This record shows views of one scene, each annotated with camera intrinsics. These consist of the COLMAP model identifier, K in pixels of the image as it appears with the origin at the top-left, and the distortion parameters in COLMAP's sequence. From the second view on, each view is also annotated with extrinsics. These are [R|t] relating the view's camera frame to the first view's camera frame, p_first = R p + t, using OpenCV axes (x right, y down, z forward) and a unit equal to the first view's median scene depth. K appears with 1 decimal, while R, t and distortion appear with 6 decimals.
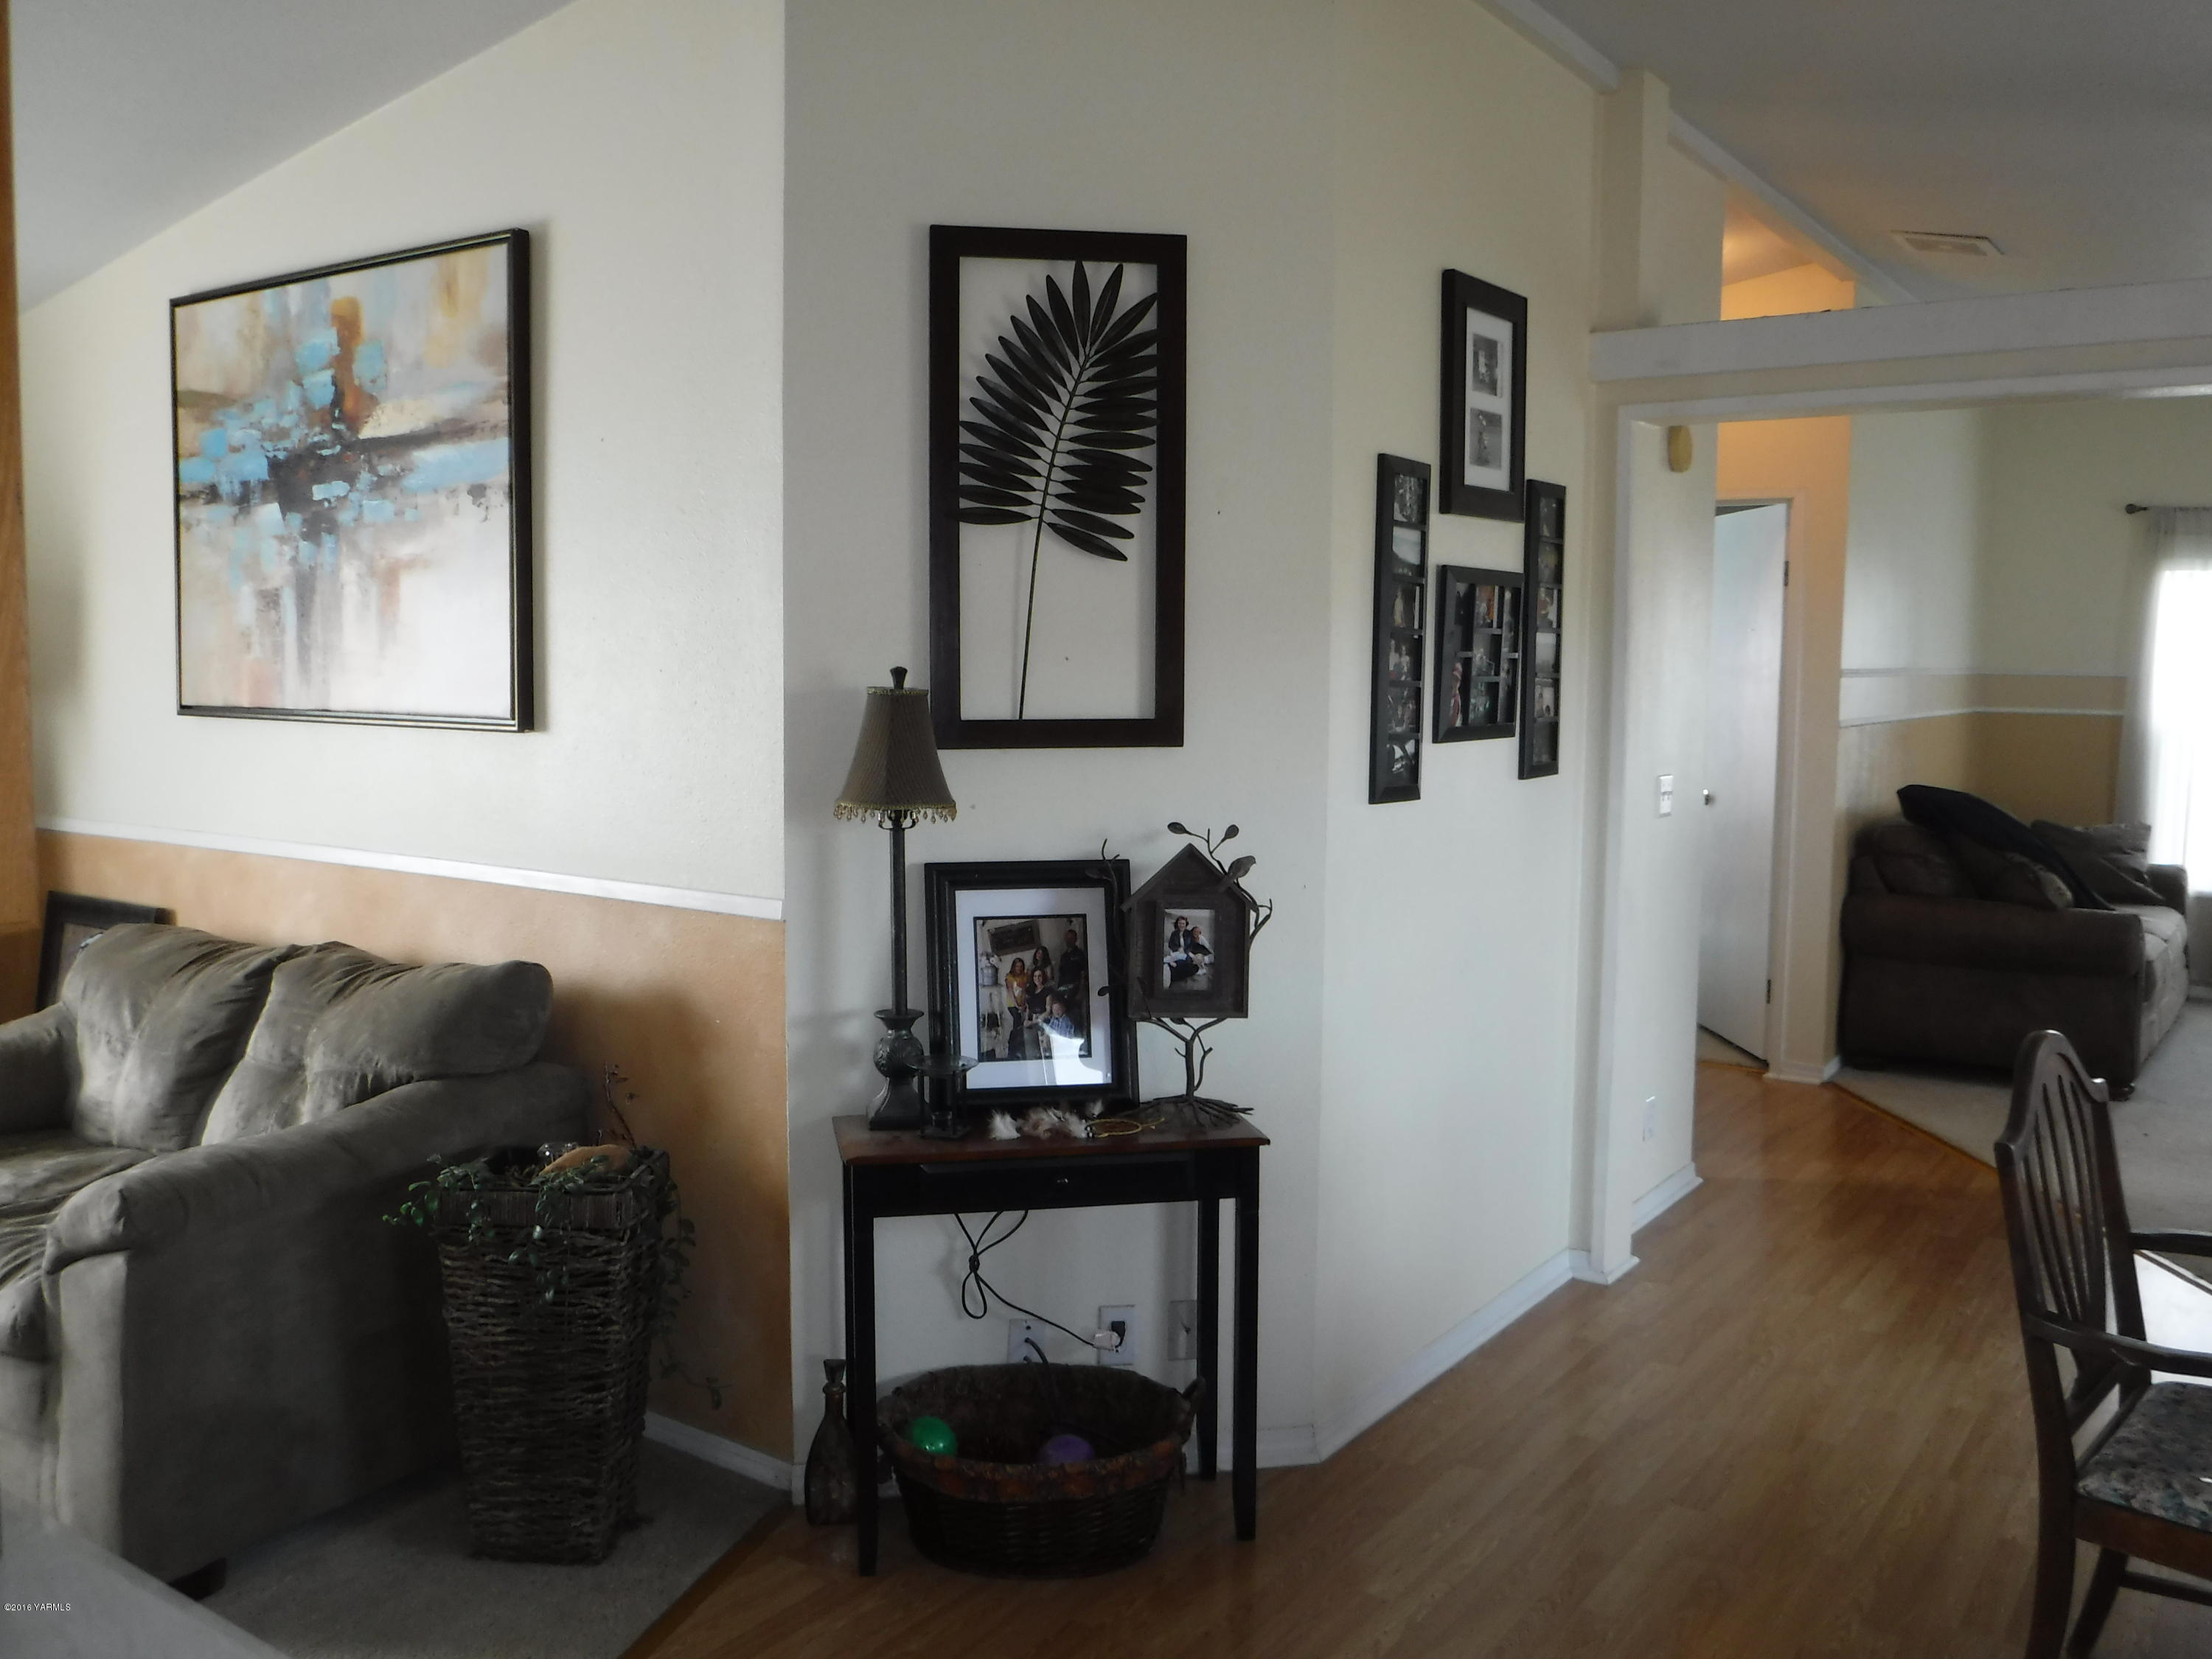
lens RADIAL K [[1868.5, 0, 1078.5], [0, 1868.5, 798.3], [0, 0, 1]] dist [-0.080446, 0.056397]
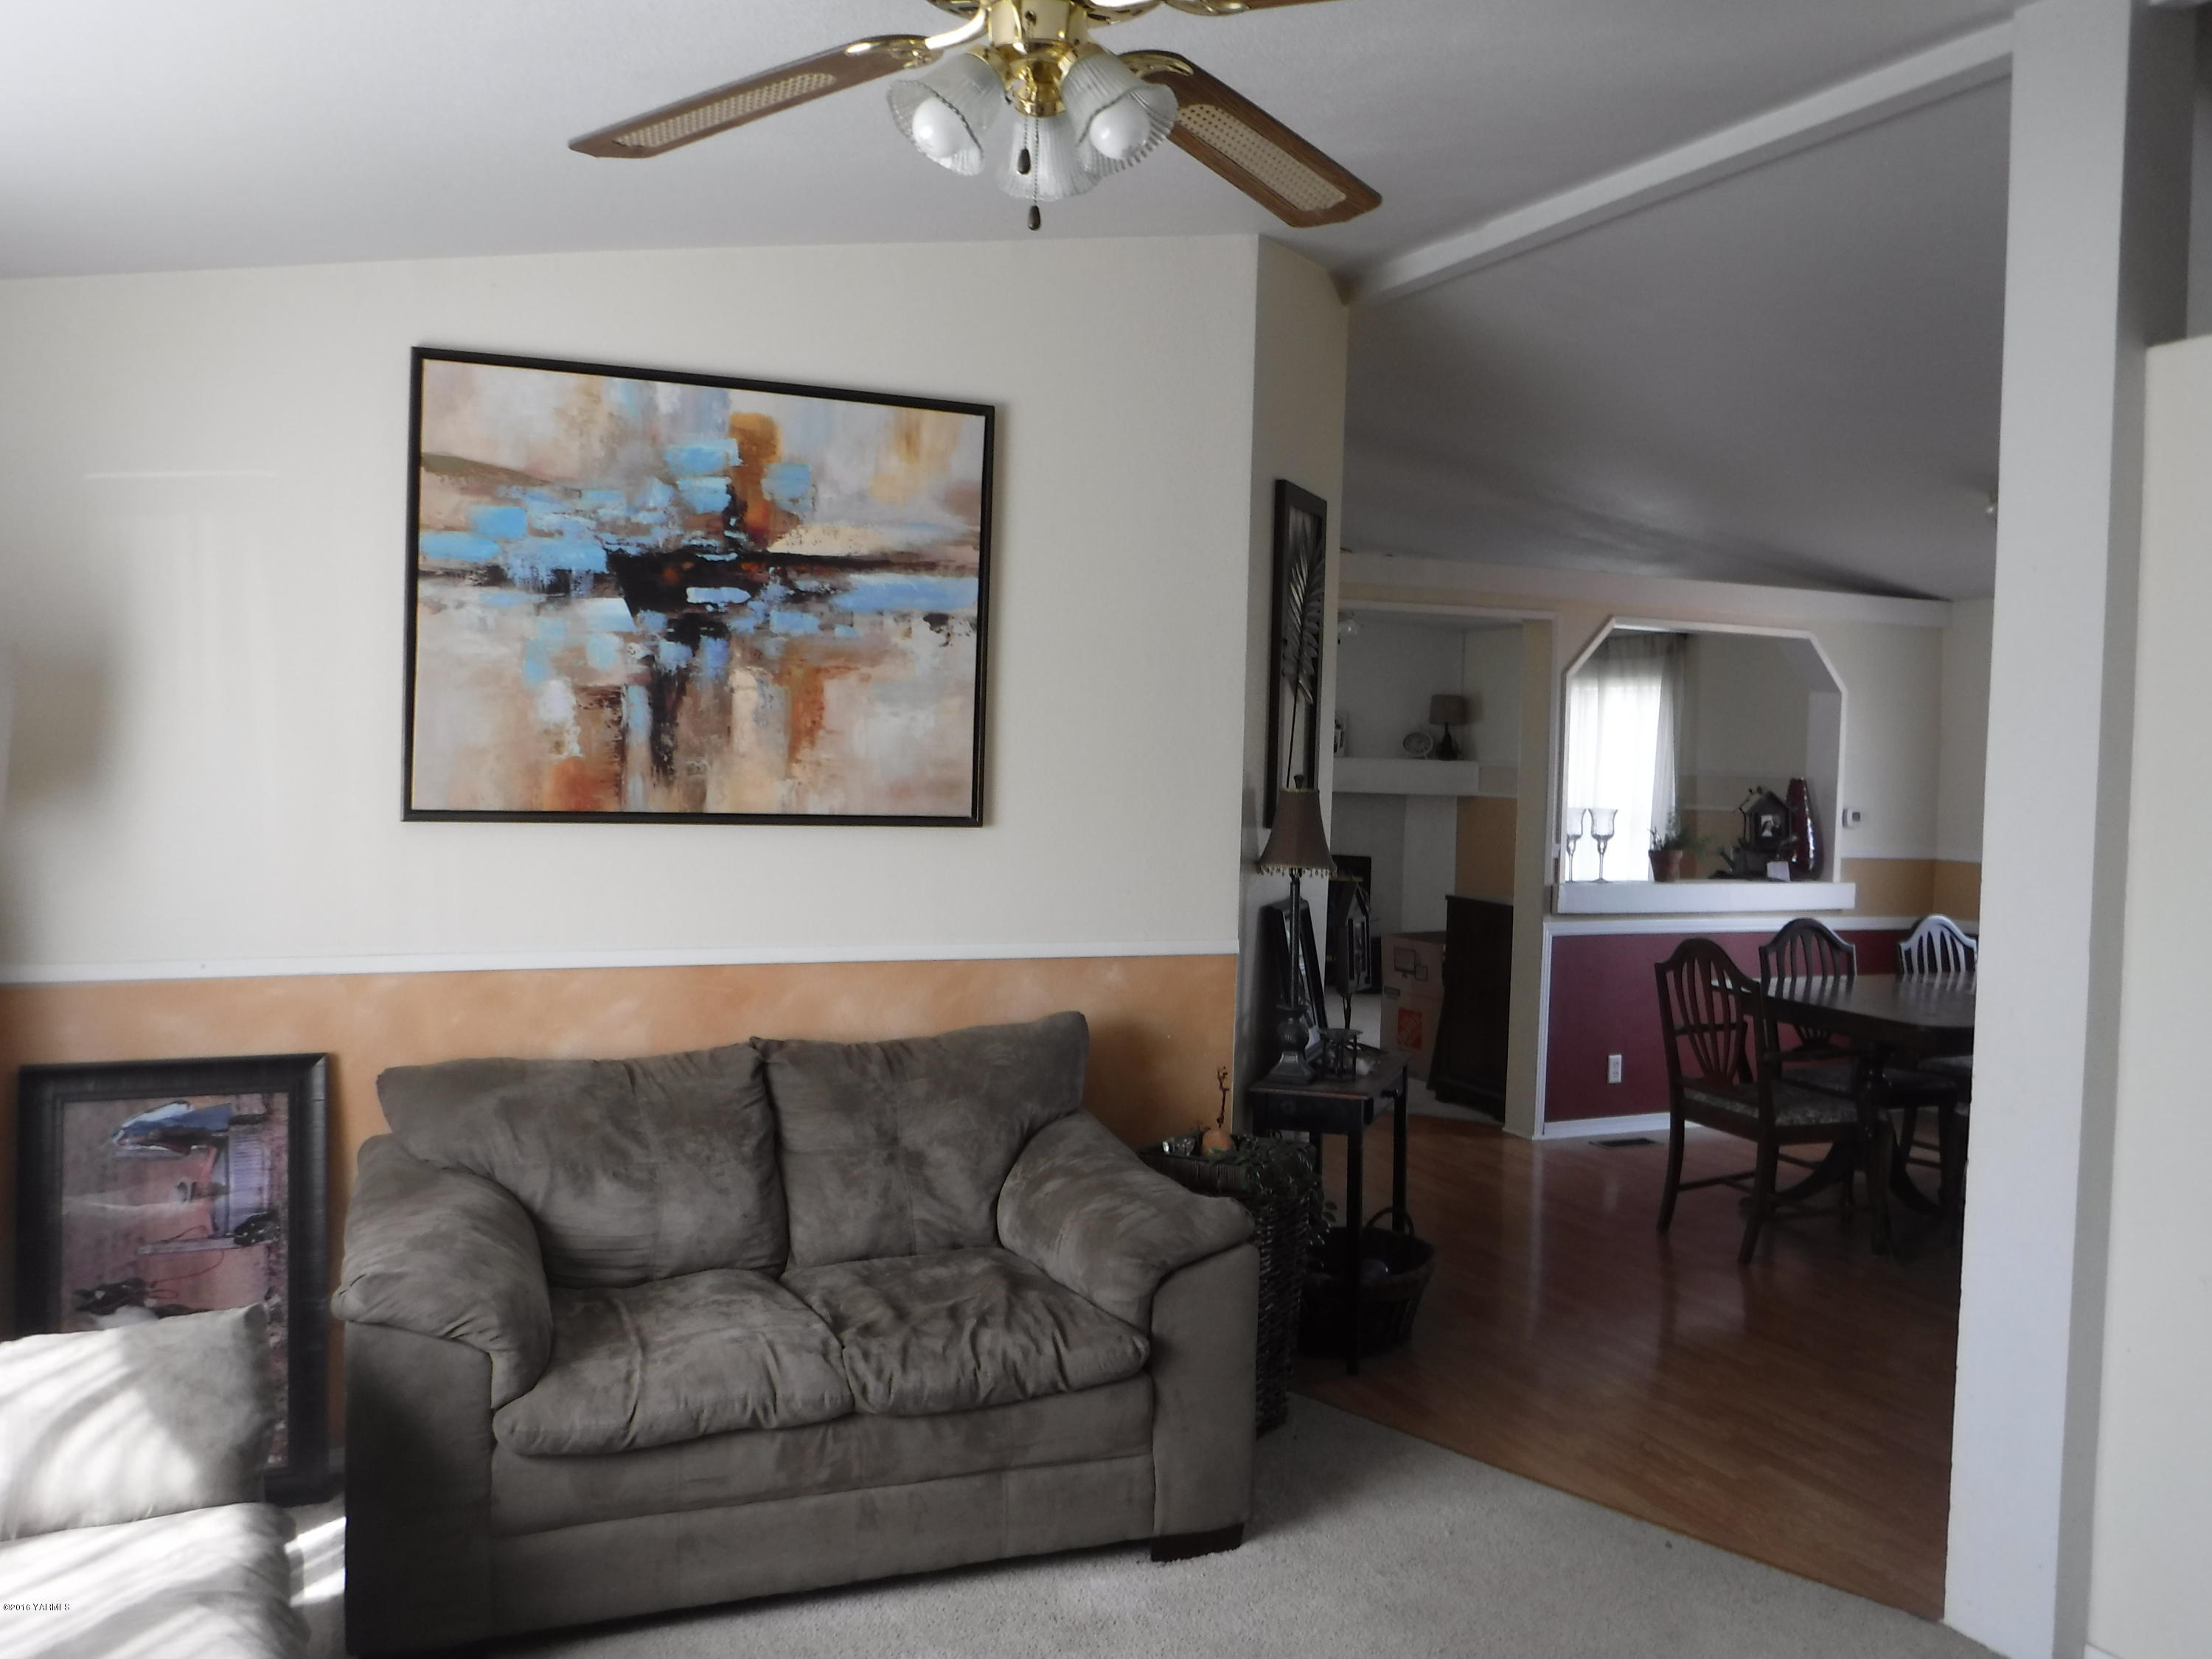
lens RADIAL K [[1868.5, 0, 1099.6], [0, 1868.5, 775.9], [0, 0, 1]] dist [-0.080446, 0.056397]
pose [[0.516108, -0.010034, 0.856465, -1.171495], [0.042294, 0.999010, -0.013783, -0.044694], [-0.855479, 0.043336, 0.516021, 0.295086]]
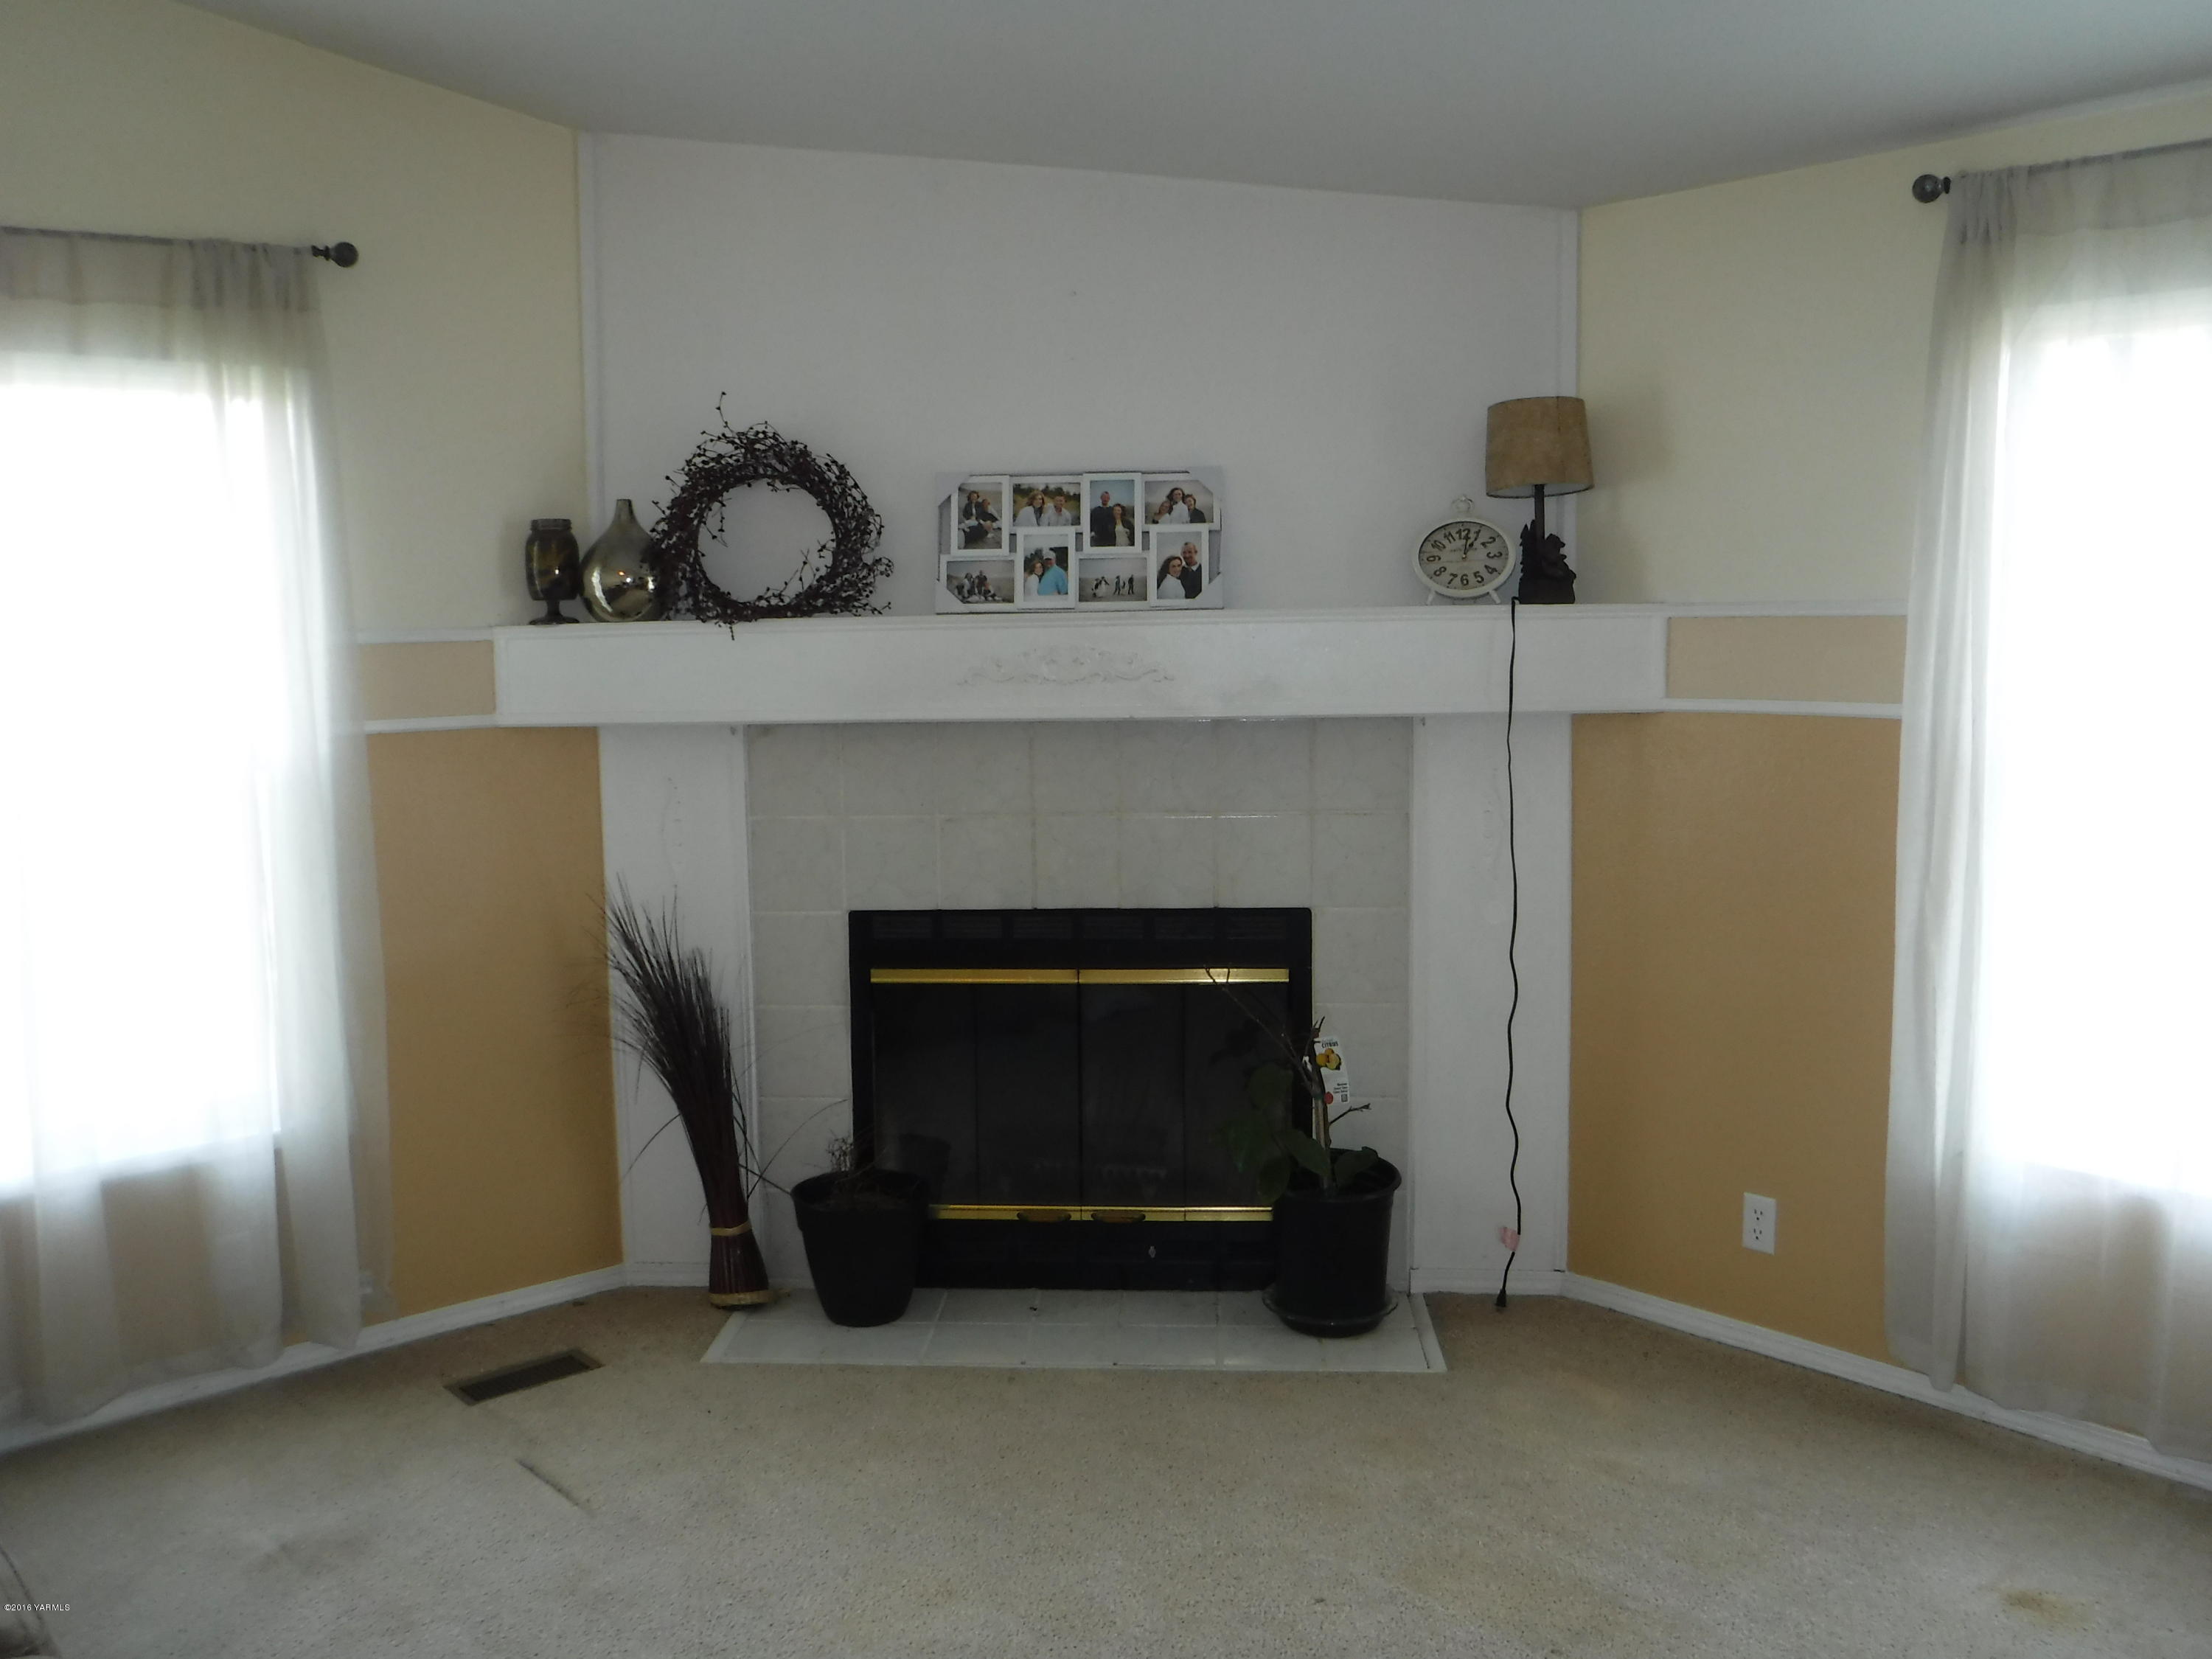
lens RADIAL K [[1868.5, 0, 1090.0], [0, 1868.5, 791.0], [0, 0, 1]] dist [-0.080446, 0.056397]
pose [[0.220369, -0.109197, 0.969285, 0.678458], [0.094019, 0.991465, 0.090321, -0.101432], [-0.970875, 0.071227, 0.228754, 1.384917]]
